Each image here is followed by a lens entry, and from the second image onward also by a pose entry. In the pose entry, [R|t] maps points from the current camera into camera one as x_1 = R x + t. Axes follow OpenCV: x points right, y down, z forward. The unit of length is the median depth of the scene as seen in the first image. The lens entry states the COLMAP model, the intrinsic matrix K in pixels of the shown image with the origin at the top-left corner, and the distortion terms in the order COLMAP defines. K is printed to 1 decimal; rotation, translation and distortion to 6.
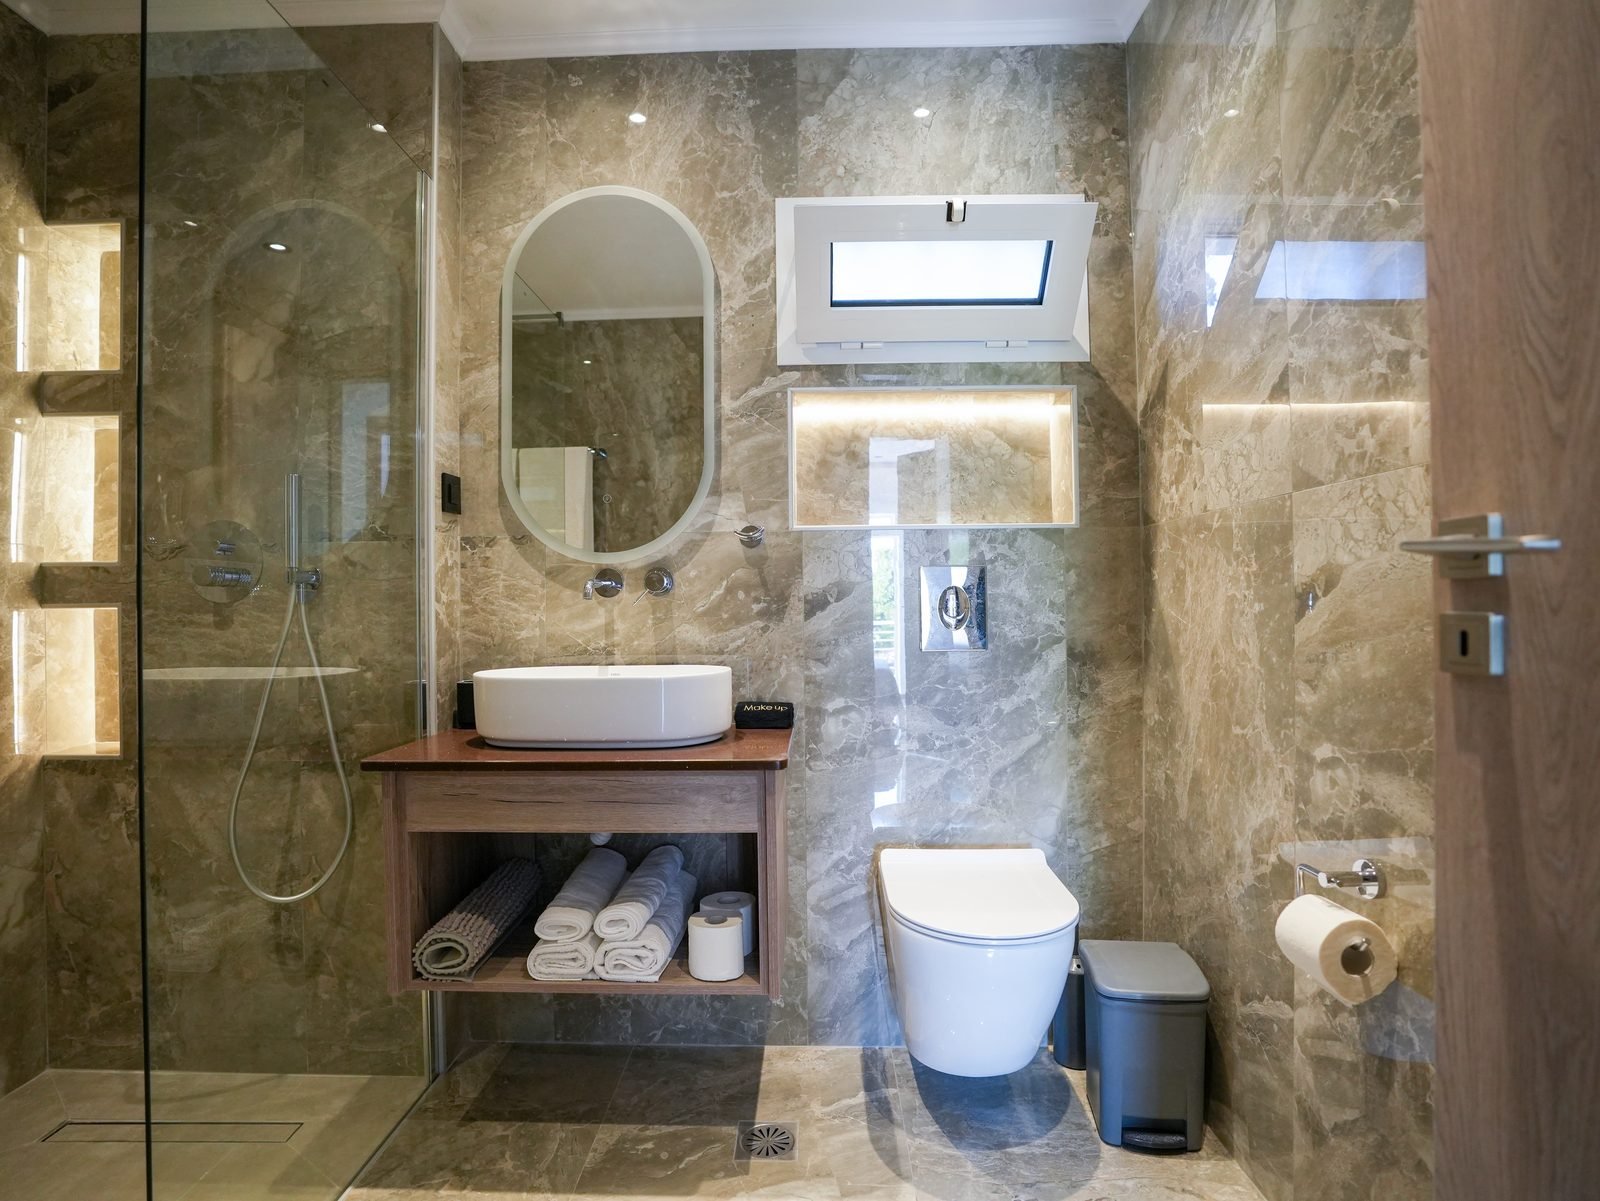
lens RADIAL K [[944.3, 0, 800.0], [0, 944.3, 600.5], [0, 0, 1]] dist [-0.095580, 0.049688]
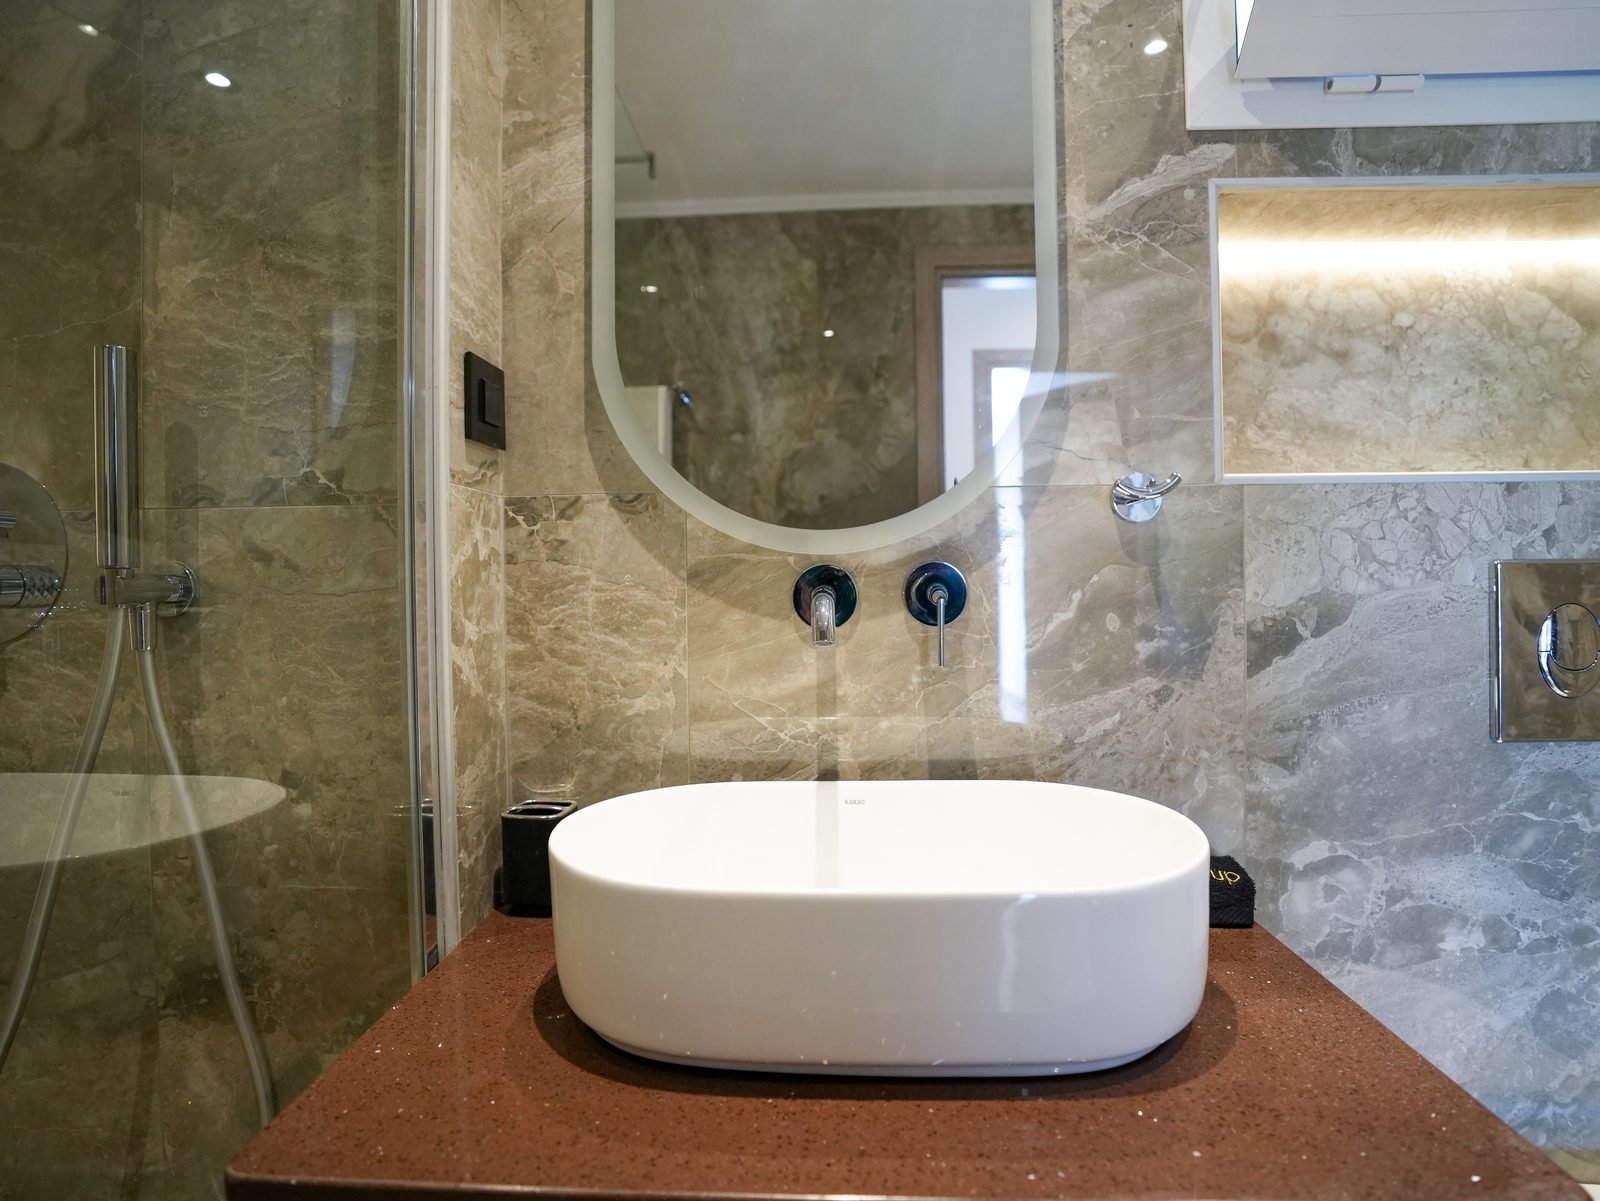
lens RADIAL K [[944.3, 0, 800.0], [0, 944.3, 600.5], [0, 0, 1]] dist [-0.095580, 0.049688]
pose [[0.999660, -0.000595, -0.026061, -0.204401], [0.001147, 0.999775, 0.021160, -0.026351], [0.026043, -0.021182, 0.999436, 0.535569]]
